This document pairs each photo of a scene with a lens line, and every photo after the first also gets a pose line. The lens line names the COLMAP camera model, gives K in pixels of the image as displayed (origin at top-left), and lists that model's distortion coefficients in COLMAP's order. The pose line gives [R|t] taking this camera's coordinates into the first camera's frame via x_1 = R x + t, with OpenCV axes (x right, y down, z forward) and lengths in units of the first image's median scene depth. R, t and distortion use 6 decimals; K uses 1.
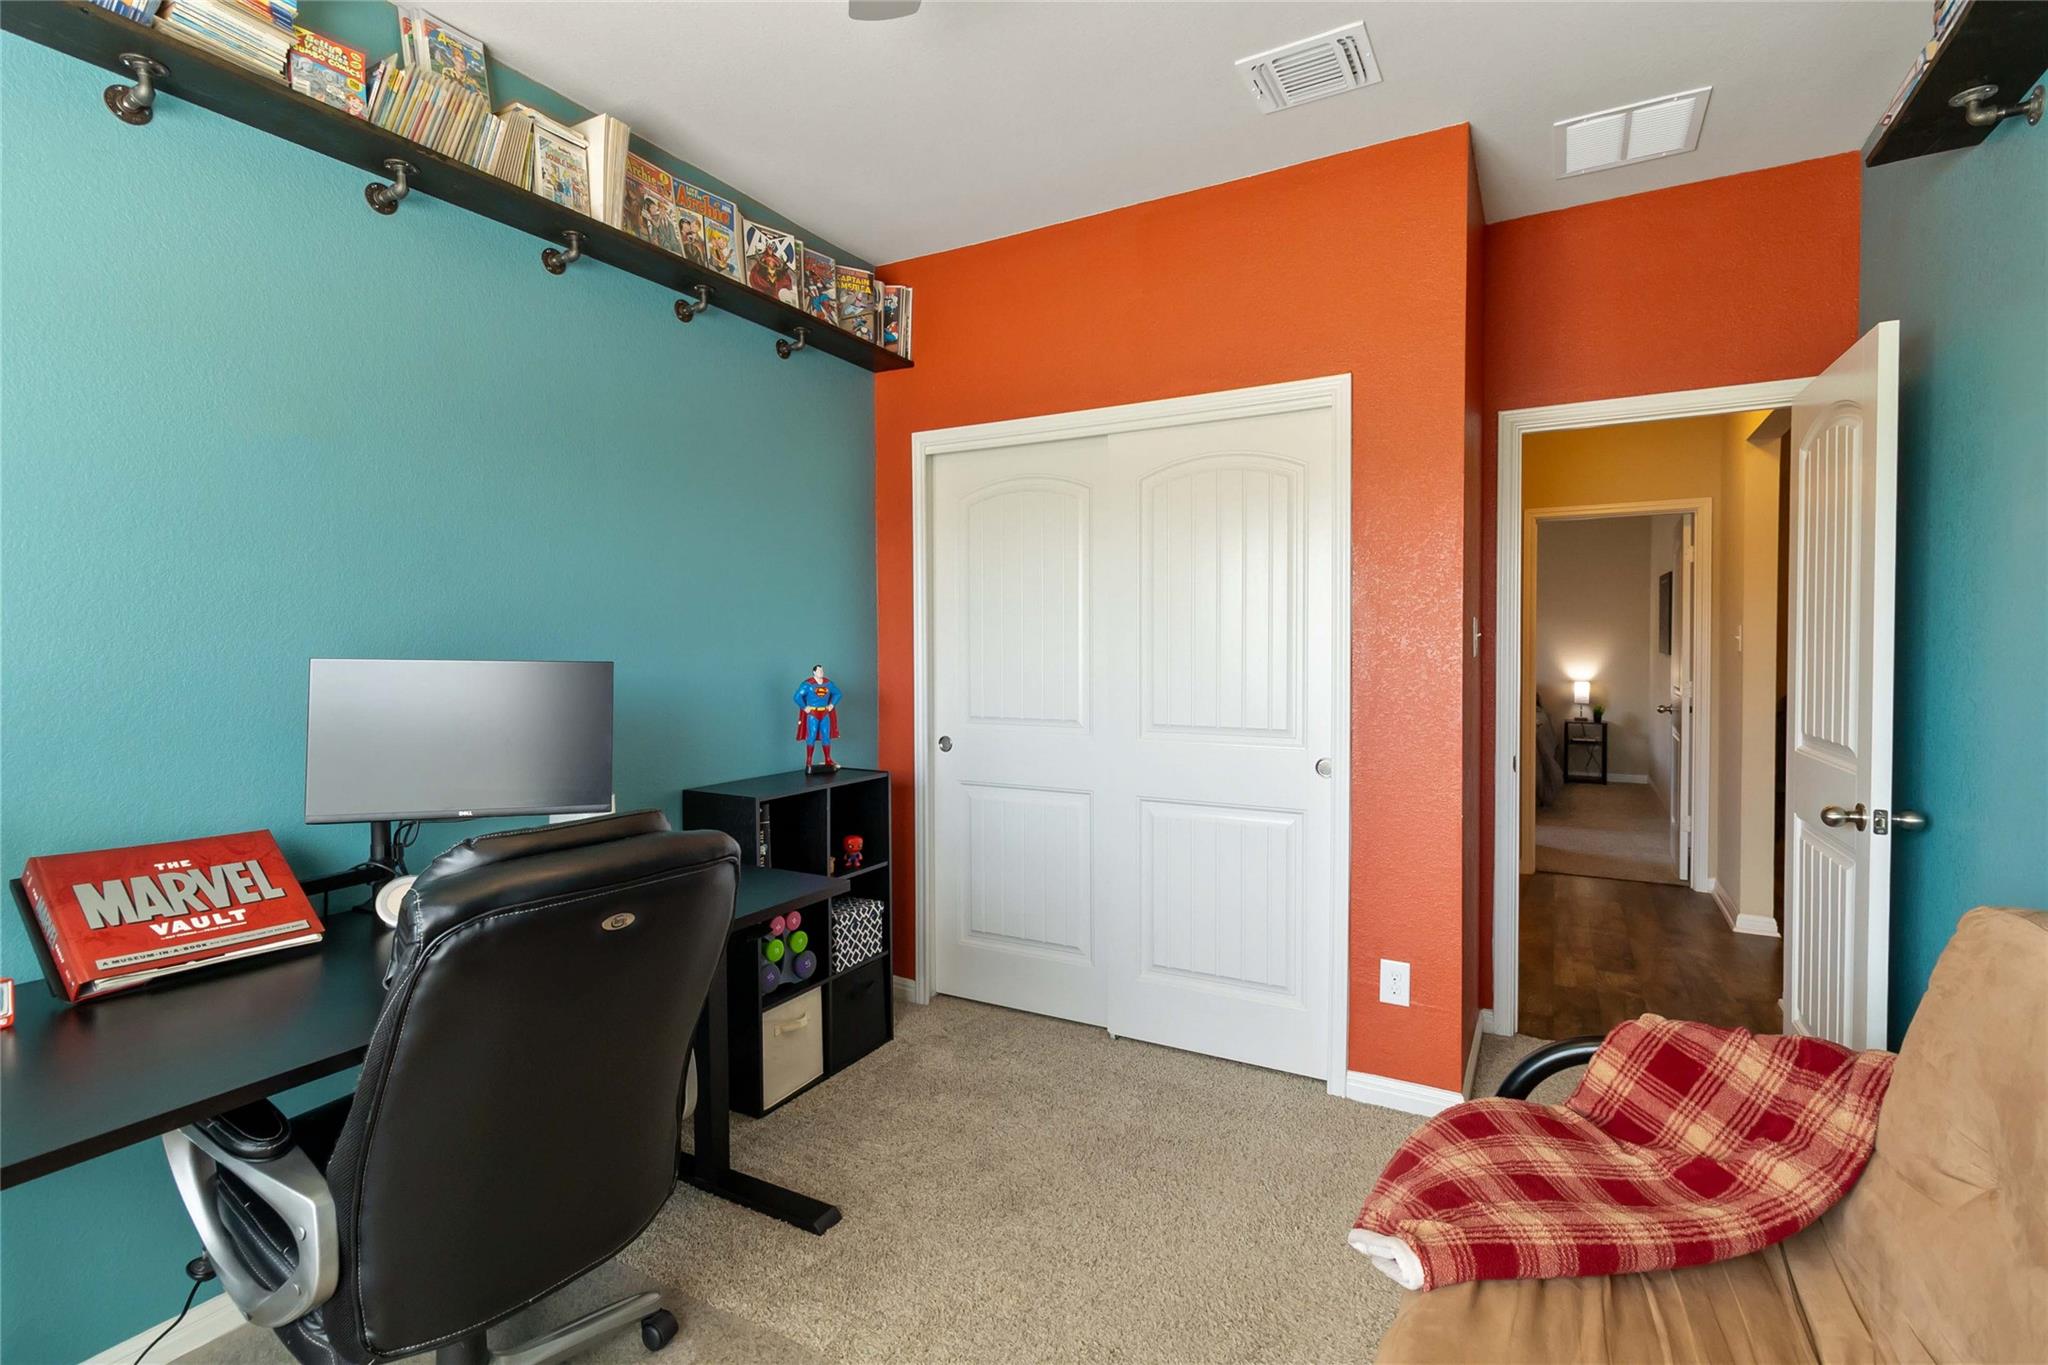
lens RADIAL K [[950.1, 0, 1024.6], [0, 950.1, 643.9], [0, 0, 1]] dist [0.002367, 0.000779]
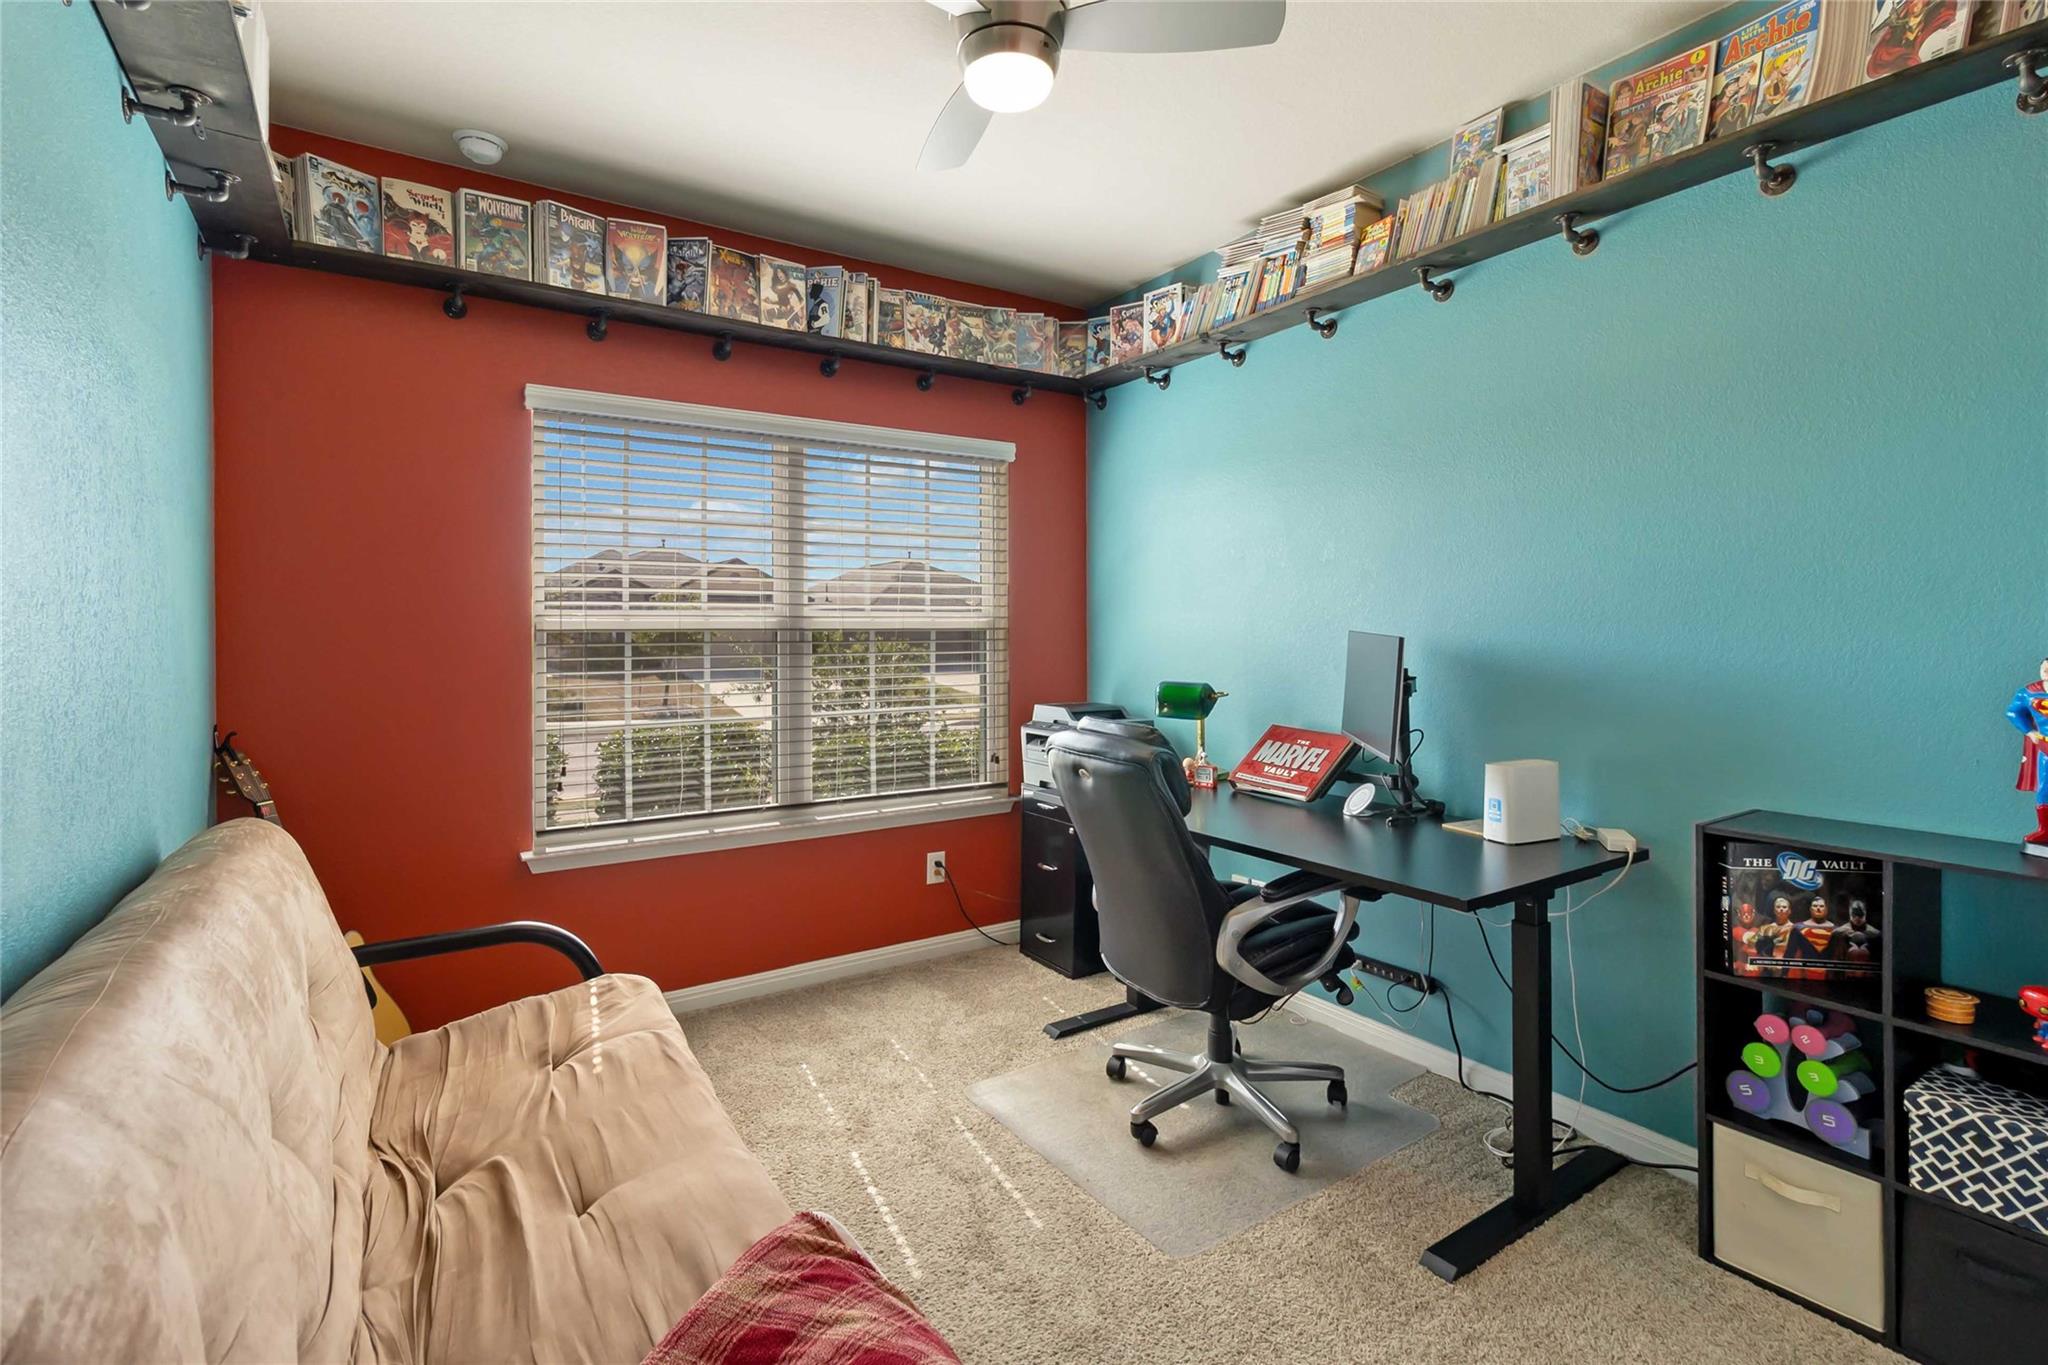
lens RADIAL K [[959.1, 0, 1021.1], [0, 959.1, 619.0], [0, 0, 1]] dist [0.001992, 0.000080]
pose [[-0.464593, -0.010695, -0.885460, 0.641380], [-0.001944, 0.999937, -0.011058, 0.009088], [0.885522, -0.003417, -0.464584, 0.885244]]
